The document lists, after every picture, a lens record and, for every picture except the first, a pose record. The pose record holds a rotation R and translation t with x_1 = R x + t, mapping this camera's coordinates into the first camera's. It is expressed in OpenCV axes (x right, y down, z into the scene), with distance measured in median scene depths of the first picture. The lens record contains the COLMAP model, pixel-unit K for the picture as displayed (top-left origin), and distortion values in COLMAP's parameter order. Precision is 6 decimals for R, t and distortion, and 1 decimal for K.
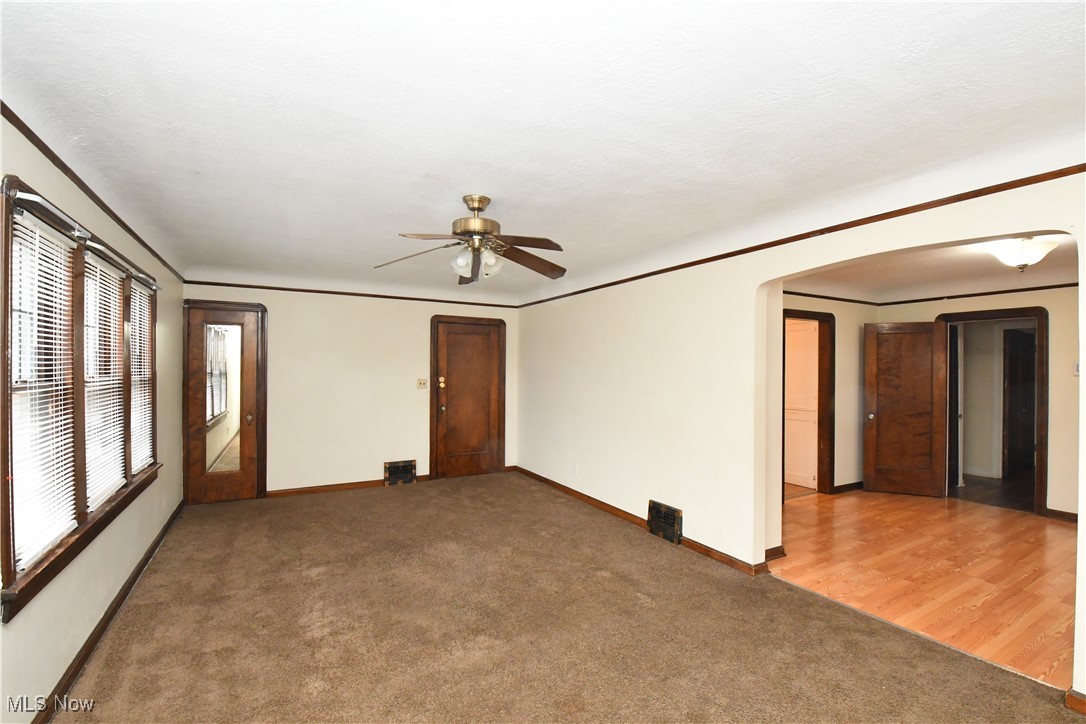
lens RADIAL K [[480.4, 0, 550.4], [0, 480.4, 366.0], [0, 0, 1]] dist [-0.000309, -0.018999]
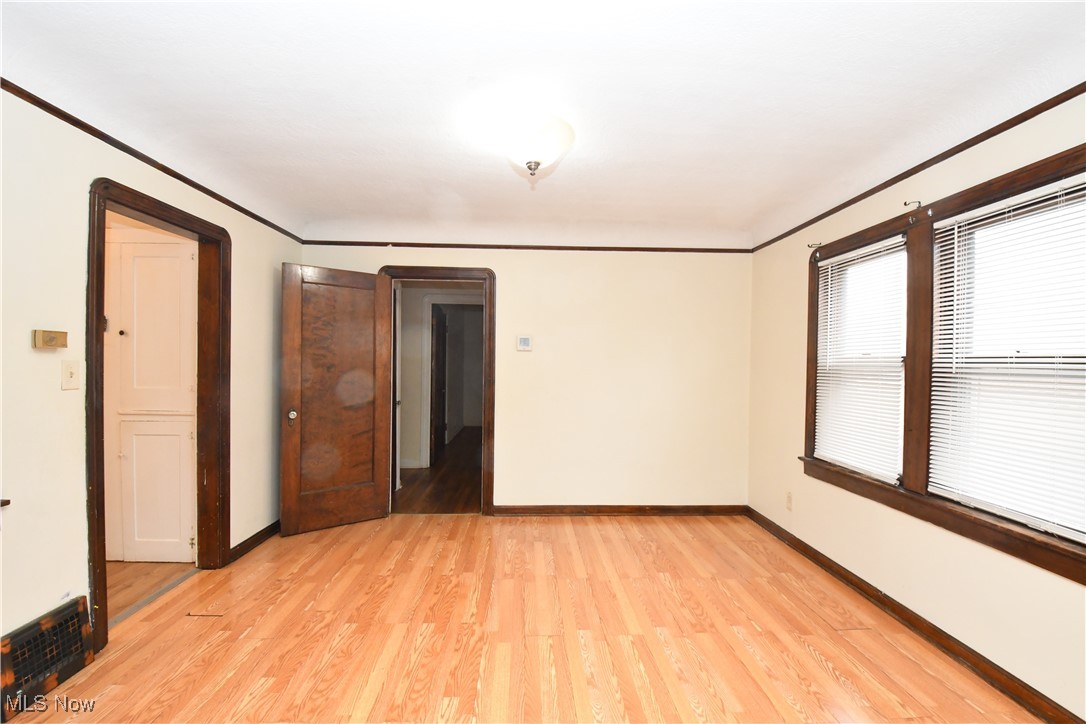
lens RADIAL K [[480.4, 0, 550.4], [0, 480.4, 366.0], [0, 0, 1]] dist [-0.000309, -0.018999]
pose [[0.458464, -0.010017, 0.888657, 0.279686], [-0.011360, 0.999789, 0.017131, 0.028539], [-0.888641, -0.017949, 0.458253, 0.430583]]
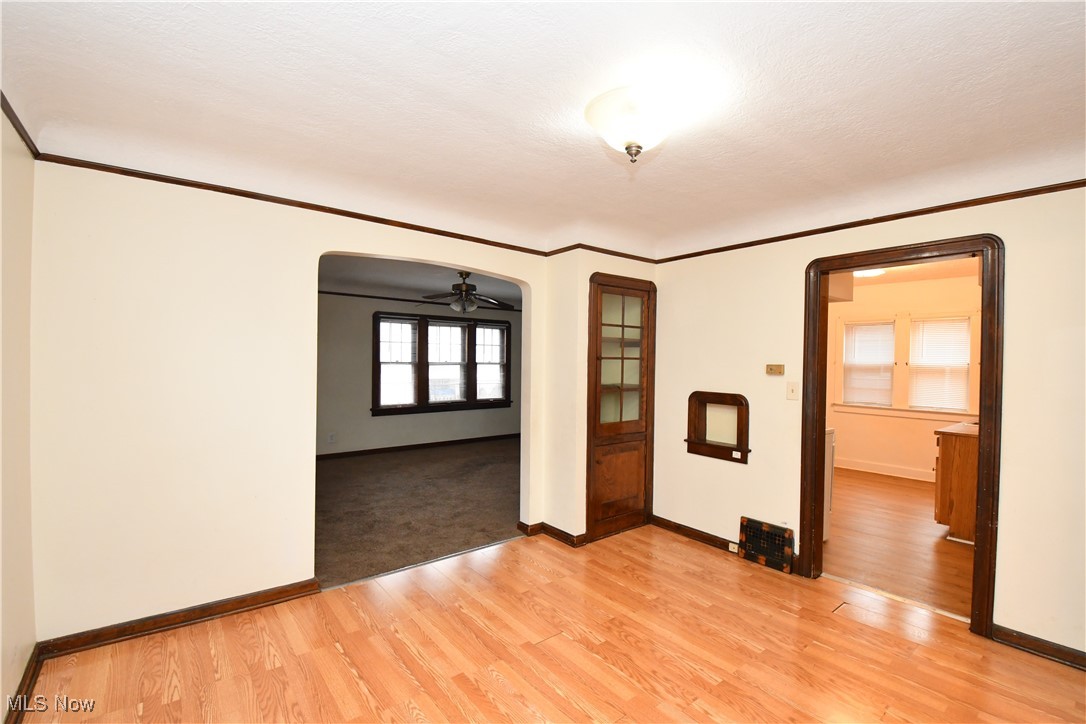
lens RADIAL K [[480.4, 0, 550.4], [0, 480.4, 366.0], [0, 0, 1]] dist [-0.000309, -0.018999]
pose [[0.160868, 0.010456, -0.986921, 0.951913], [-0.013126, 0.999878, 0.008454, 0.013441], [0.986889, 0.011595, 0.160986, 0.520898]]
